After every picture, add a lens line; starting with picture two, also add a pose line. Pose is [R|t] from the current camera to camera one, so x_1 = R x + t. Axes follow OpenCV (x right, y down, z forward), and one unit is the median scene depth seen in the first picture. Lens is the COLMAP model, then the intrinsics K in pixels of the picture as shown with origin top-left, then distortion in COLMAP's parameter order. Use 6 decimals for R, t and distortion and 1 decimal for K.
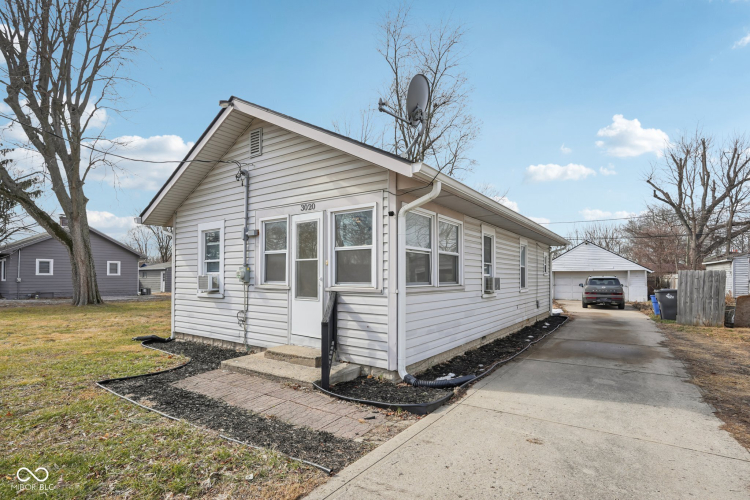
lens RADIAL K [[361.8, 0, 389.1], [0, 361.8, 272.6], [0, 0, 1]] dist [-0.004660, 0.001395]
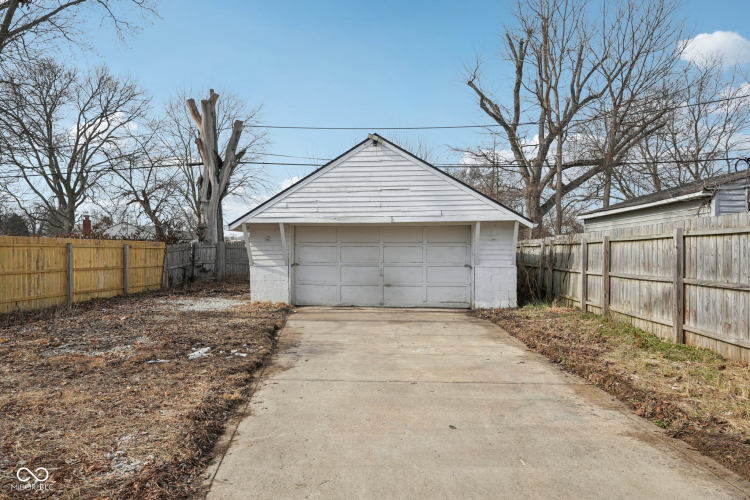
lens RADIAL K [[476.3, 0, 375.7], [0, 476.3, 245.2], [0, 0, 1]] dist [-0.001139, 0.002103]
pose [[0.877689, 0.006294, 0.479189, 0.236523], [-0.002911, 0.999965, -0.007802, 0.014143], [-0.479221, 0.005453, 0.877677, 0.431612]]
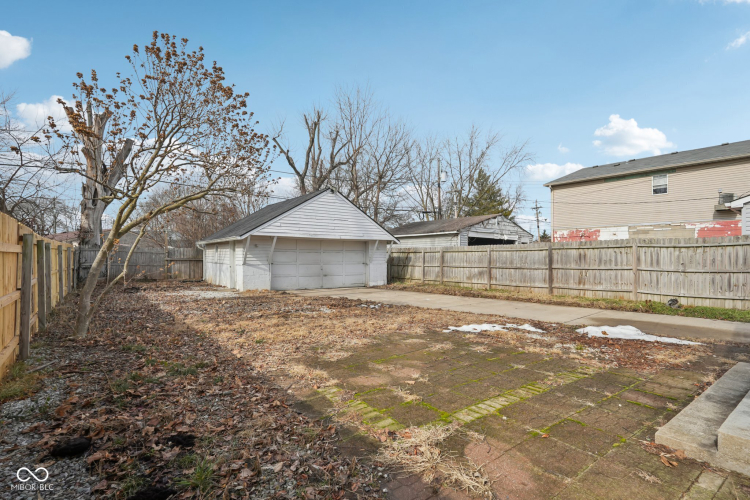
lens RADIAL K [[361.8, 0, 377.5], [0, 361.8, 256.3], [0, 0, 1]] dist [-0.004660, 0.001395]
pose [[0.330386, 0.002897, 0.943842, 0.007923], [-0.010603, 0.999944, 0.000643, 0.016126], [-0.943787, -0.010220, 0.330398, 0.526878]]
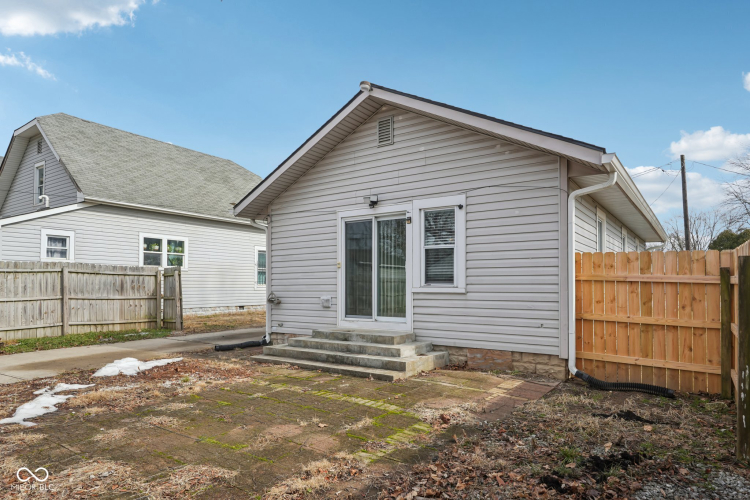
lens RADIAL K [[457.0, 0, 383.9], [0, 457.0, 279.0], [0, 0, 1]] dist [-0.000084, 0.003332]
pose [[-0.999931, -0.004238, 0.010975, 0.096598], [-0.004469, 0.999767, -0.021116, 0.016595], [-0.010883, -0.021164, -0.999717, 0.679660]]
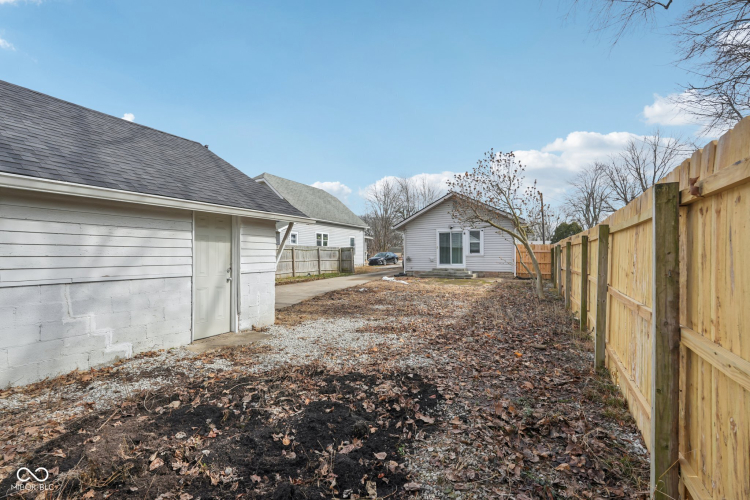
lens RADIAL K [[350.3, 0, 376.3], [0, 350.3, 254.4], [0, 0, 1]] dist [-0.000841, 0.000166]
pose [[-0.992358, 0.004788, -0.123301, 0.299083], [0.005916, 0.999944, -0.008787, 0.020249], [0.123252, -0.009449, -0.992330, 0.999278]]
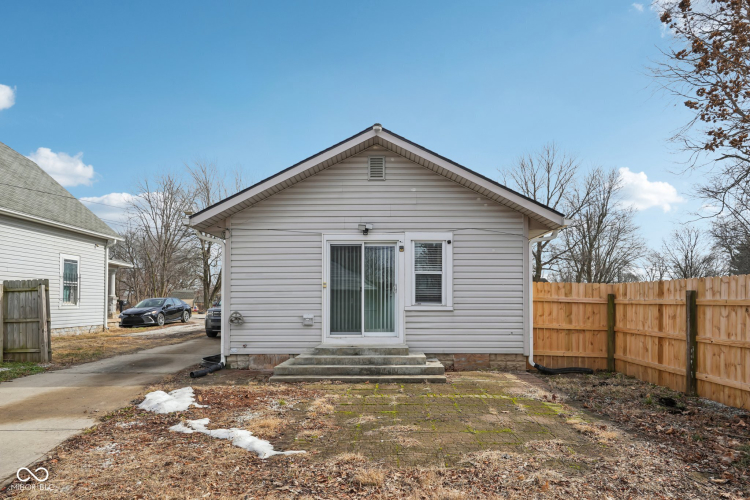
lens RADIAL K [[457.0, 0, 381.8], [0, 457.0, 294.9], [0, 0, 1]] dist [-0.000084, 0.003332]
pose [[-0.830053, -0.013789, -0.557514, 0.245341], [-0.000360, 0.999707, -0.024190, 0.015856], [0.557684, -0.019878, -0.829815, 0.666686]]
